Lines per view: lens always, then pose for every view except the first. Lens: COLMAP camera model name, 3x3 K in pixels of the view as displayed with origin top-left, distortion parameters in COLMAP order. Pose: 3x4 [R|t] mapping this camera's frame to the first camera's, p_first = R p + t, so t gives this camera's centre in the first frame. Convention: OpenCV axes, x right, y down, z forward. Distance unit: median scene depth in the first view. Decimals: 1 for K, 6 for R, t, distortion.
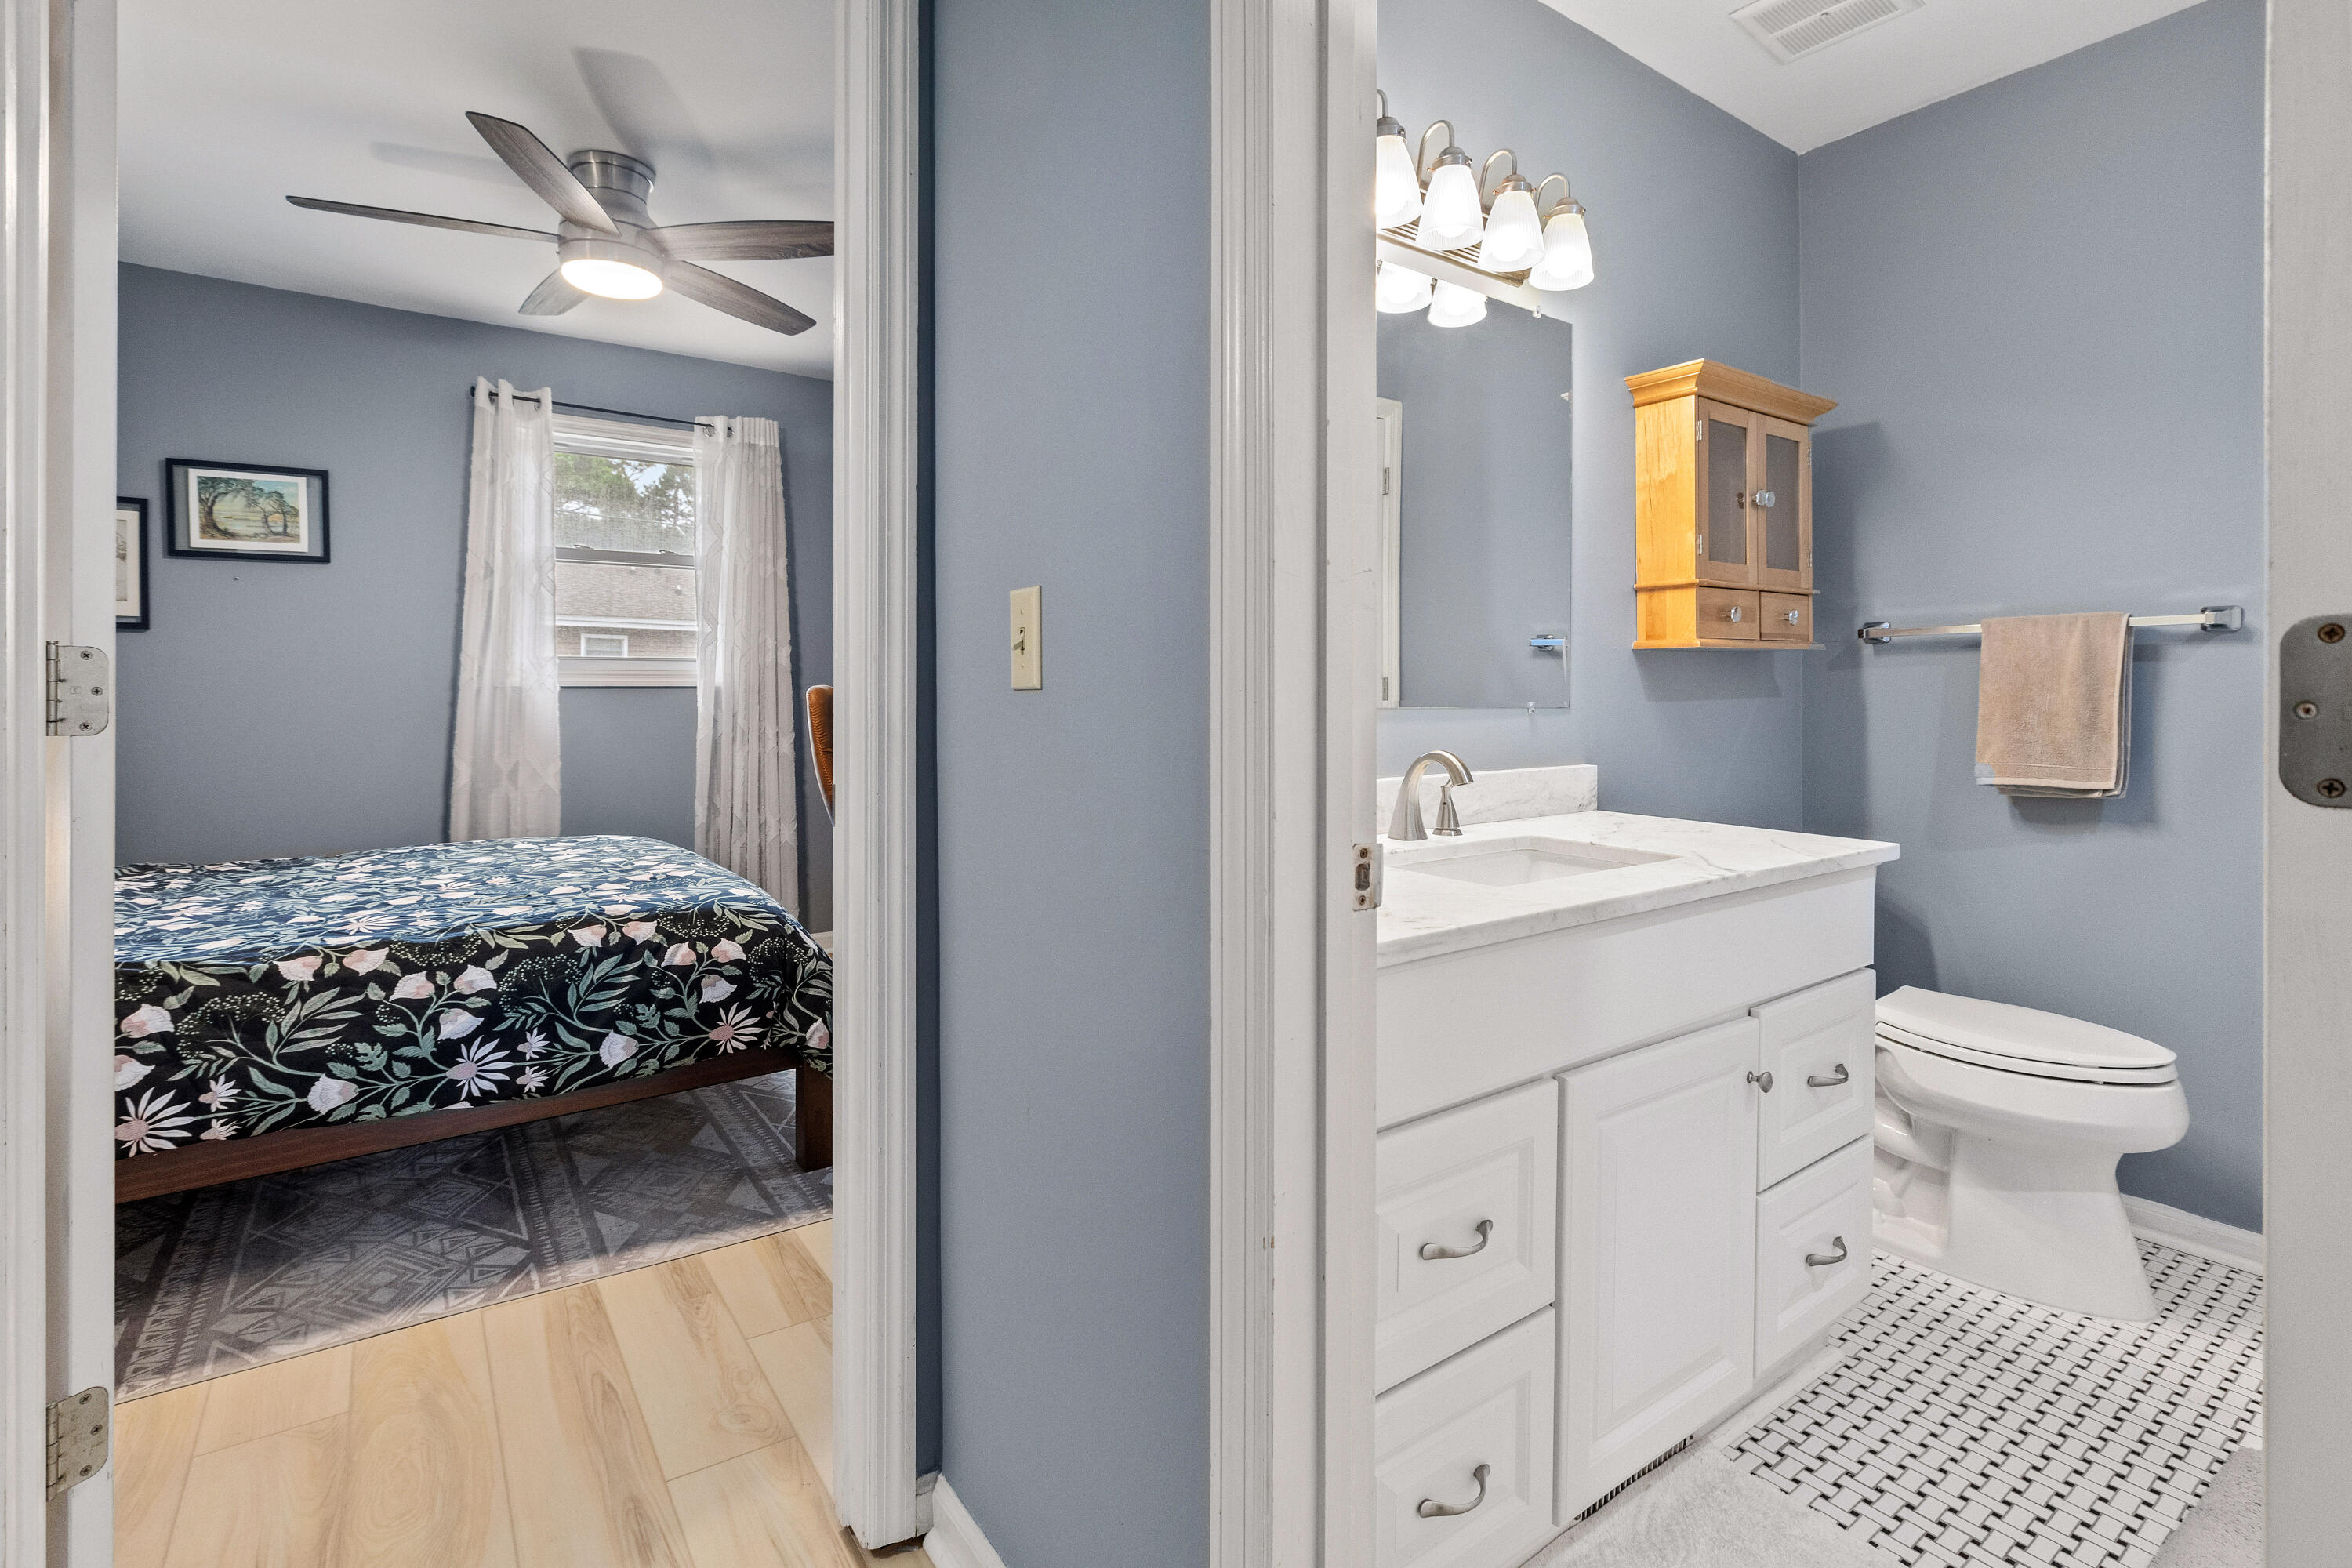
lens RADIAL K [[1090.8, 0, 1166.5], [0, 1090.8, 704.1], [0, 0, 1]] dist [0.008504, -0.003421]
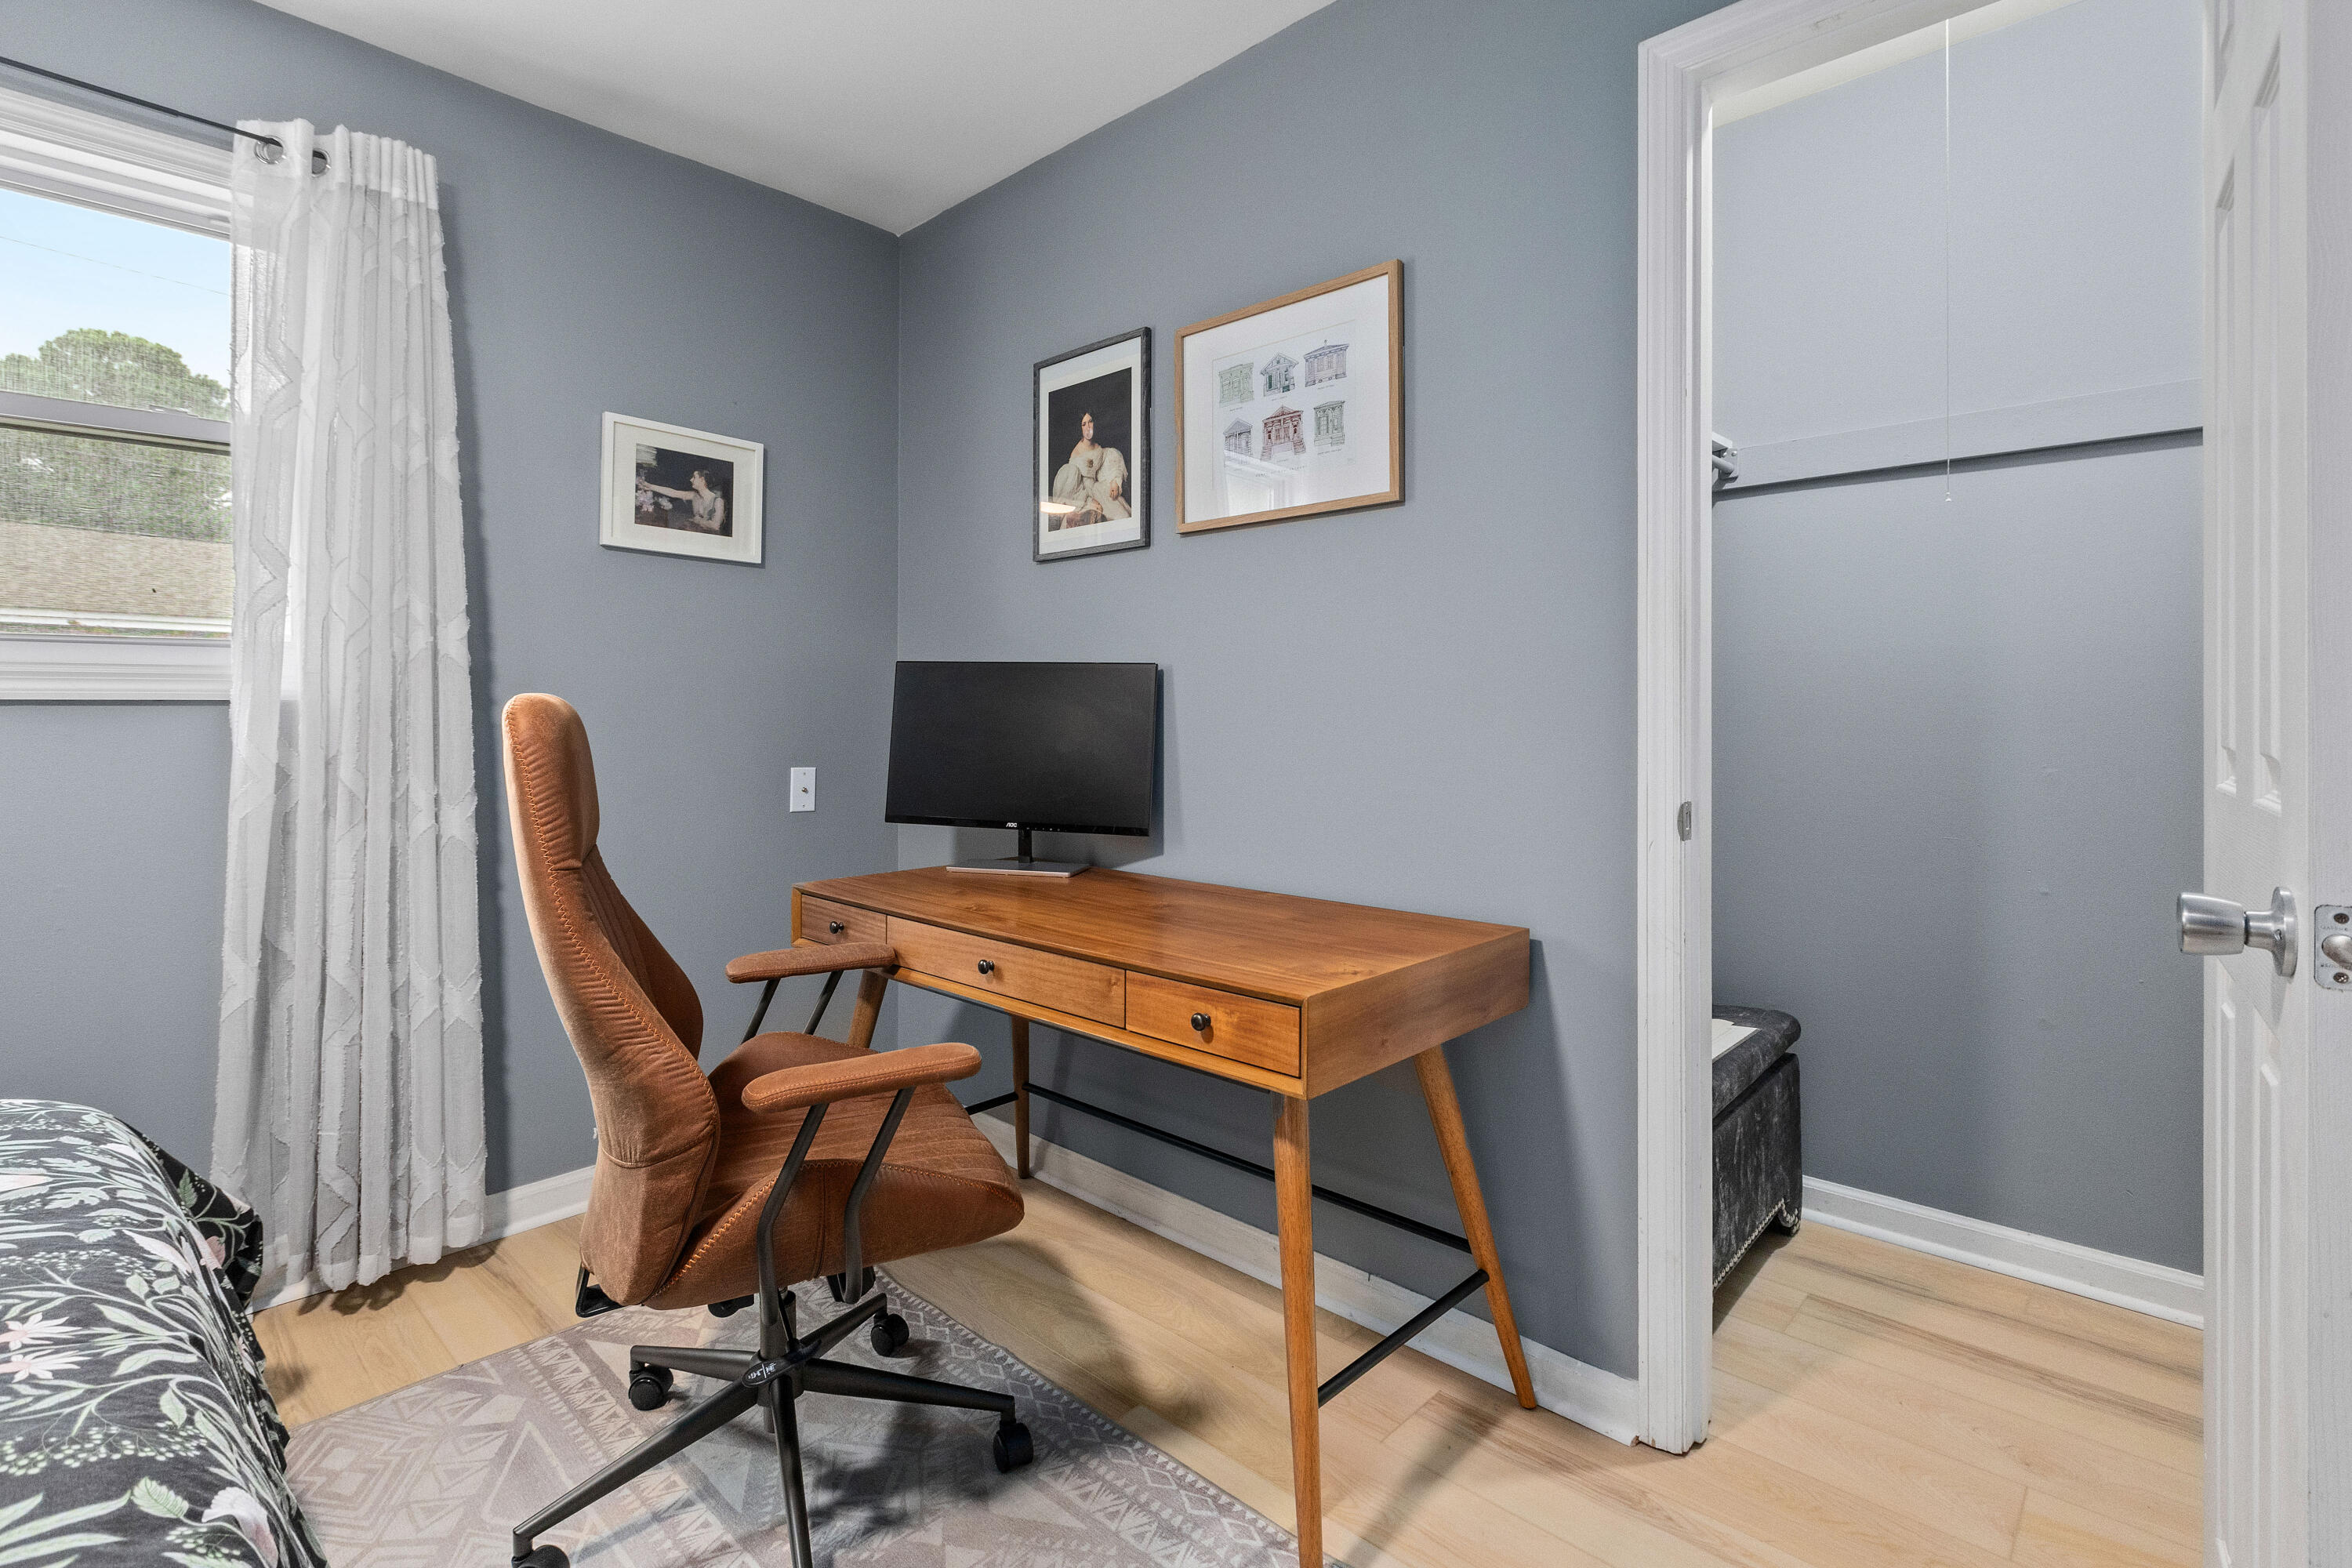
lens RADIAL K [[1090.8, 0, 1179.0], [0, 1090.8, 713.4], [0, 0, 1]] dist [0.008504, -0.003421]
pose [[0.980237, -0.008461, 0.197646, -0.244080], [0.009268, 0.999952, -0.003159, -0.011046], [-0.197610, 0.004928, 0.980268, 0.860371]]
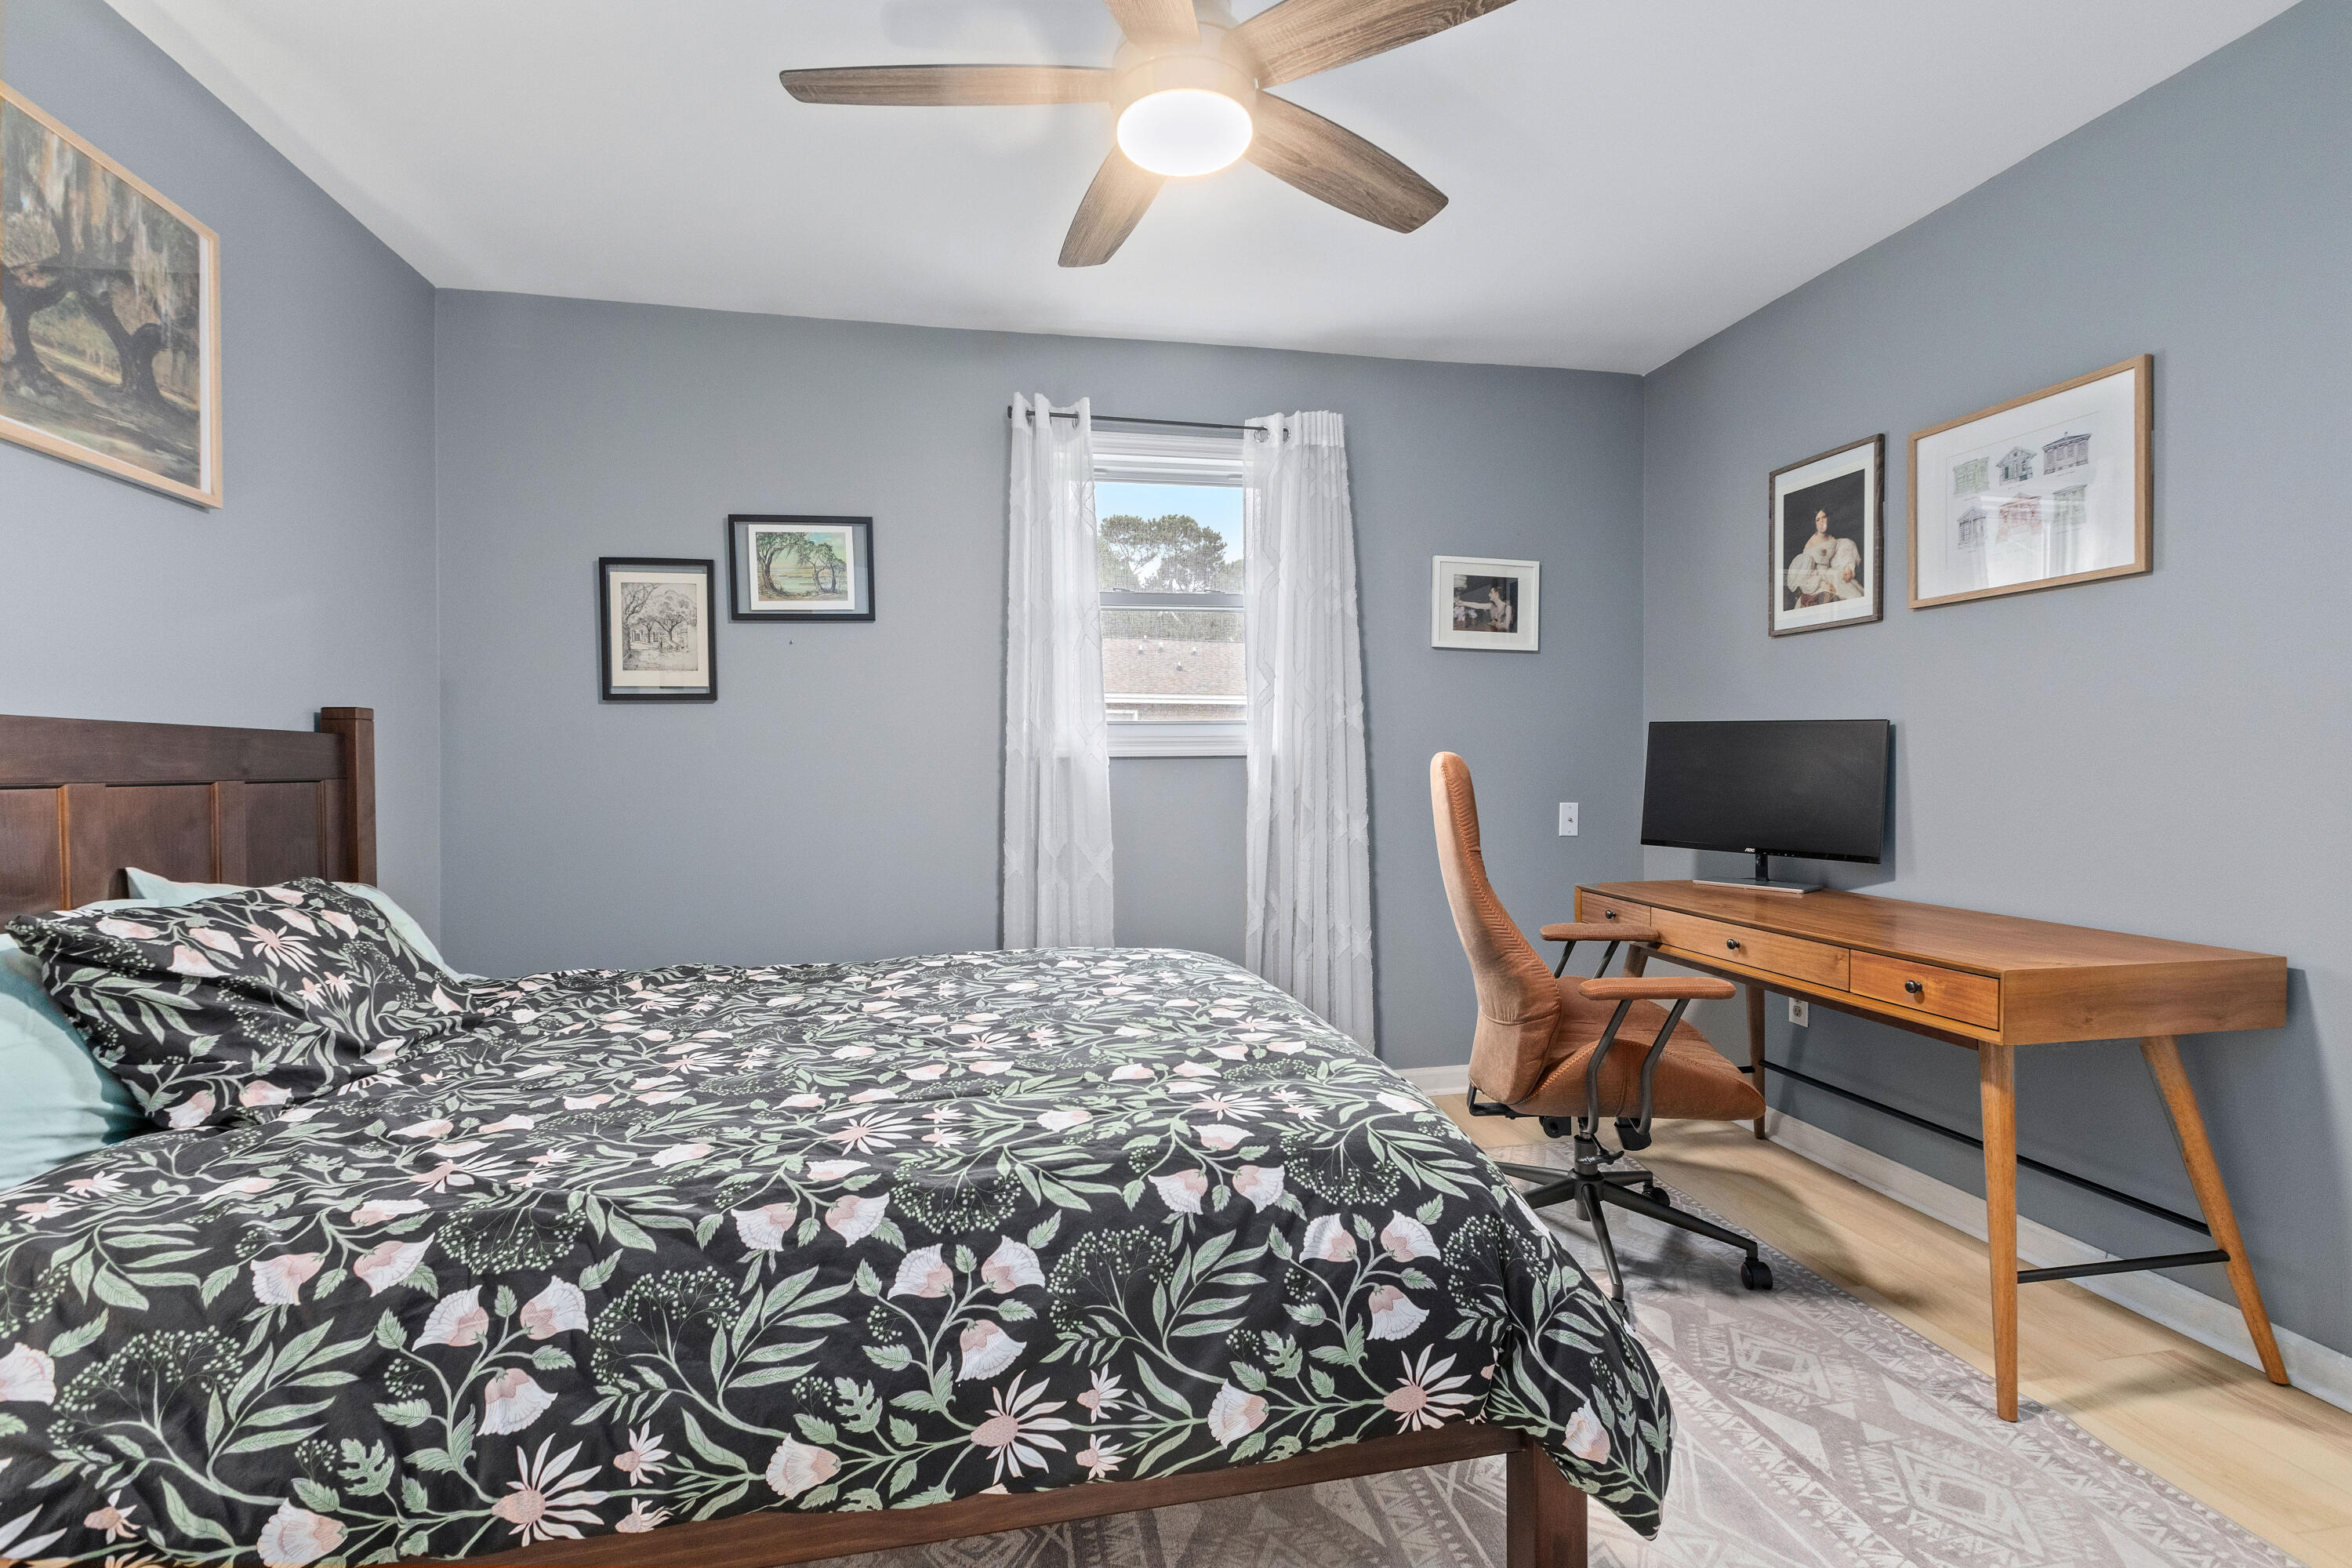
lens RADIAL K [[1090.8, 0, 1170.5], [0, 1090.8, 770.9], [0, 0, 1]] dist [0.008504, -0.003421]
pose [[0.911106, -0.005845, -0.412130, -0.284947], [0.005082, 0.999983, -0.002947, -0.005885], [0.412140, 0.000591, 0.911120, 0.457494]]
